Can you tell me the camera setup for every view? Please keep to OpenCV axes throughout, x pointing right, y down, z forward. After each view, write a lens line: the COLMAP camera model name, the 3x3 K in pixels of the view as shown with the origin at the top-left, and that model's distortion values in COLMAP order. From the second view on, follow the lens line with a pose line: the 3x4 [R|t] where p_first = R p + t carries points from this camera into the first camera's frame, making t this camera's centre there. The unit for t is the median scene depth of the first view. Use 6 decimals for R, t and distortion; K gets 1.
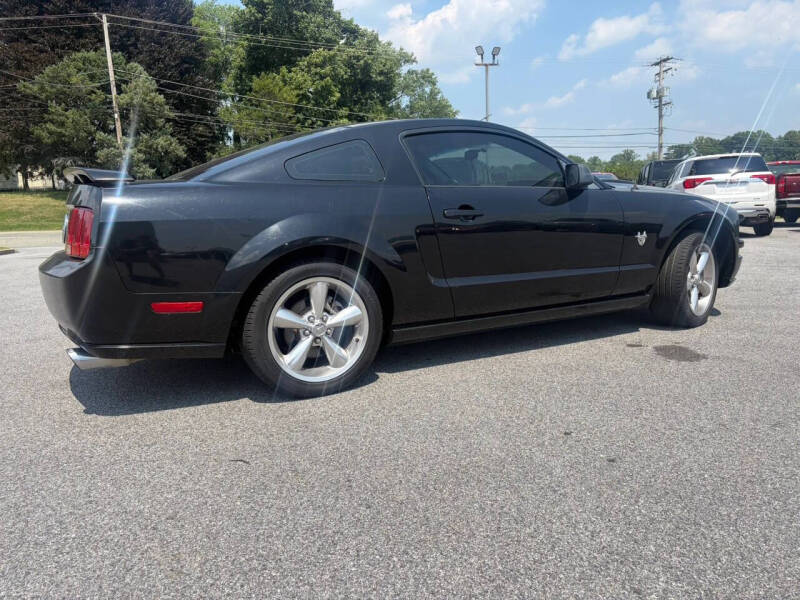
lens RADIAL K [[608.0, 0, 402.1], [0, 608.0, 298.6], [0, 0, 1]] dist [0.049969, -0.054001]
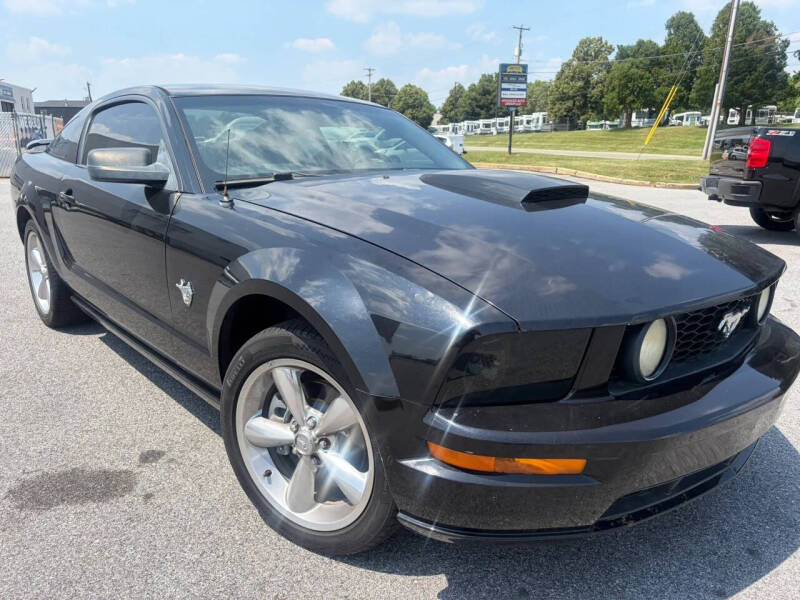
lens RADIAL K [[608.0, 0, 398.9], [0, 608.0, 307.6], [0, 0, 1]] dist [0.049969, -0.054001]
pose [[0.224678, 0.296637, -0.928184, 0.084504], [-0.172113, 0.949642, 0.261833, -0.023394], [0.959113, 0.100924, 0.264418, 0.093828]]
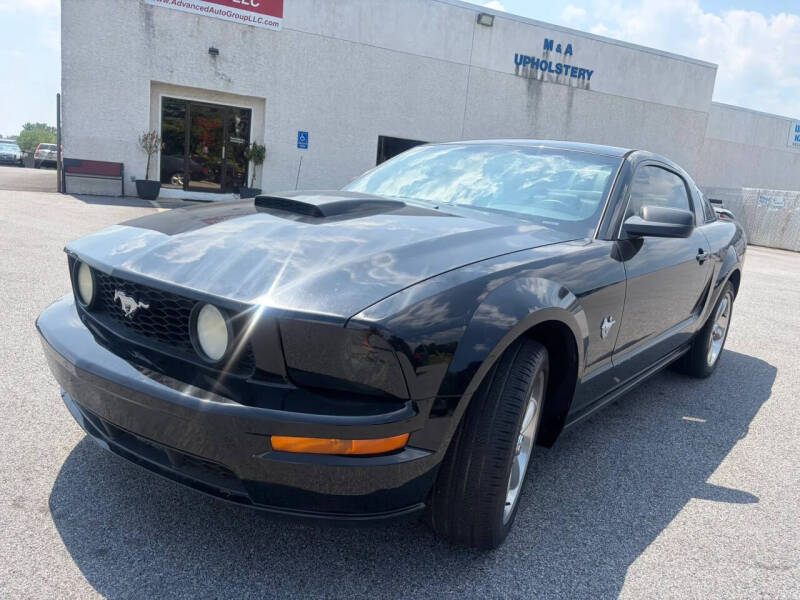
lens RADIAL K [[608.0, 0, 404.3], [0, 608.0, 298.1], [0, 0, 1]] dist [0.049969, -0.054001]
pose [[-0.923906, 0.025197, -0.381789, 0.051939], [-0.118761, 0.929661, 0.348749, -0.033419], [0.363722, 0.367553, -0.855927, 0.167437]]
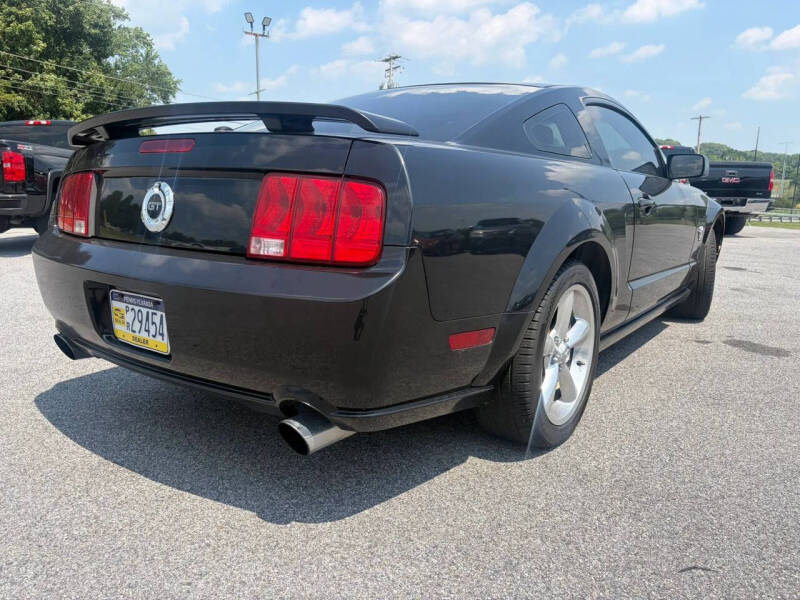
lens RADIAL K [[608.0, 0, 397.3], [0, 608.0, 301.3], [0, 0, 1]] dist [0.049969, -0.054001]
pose [[0.903176, -0.032146, 0.428066, -0.043274], [0.018149, 0.999160, 0.036740, -0.003097], [-0.428887, -0.025413, 0.903000, 0.027637]]
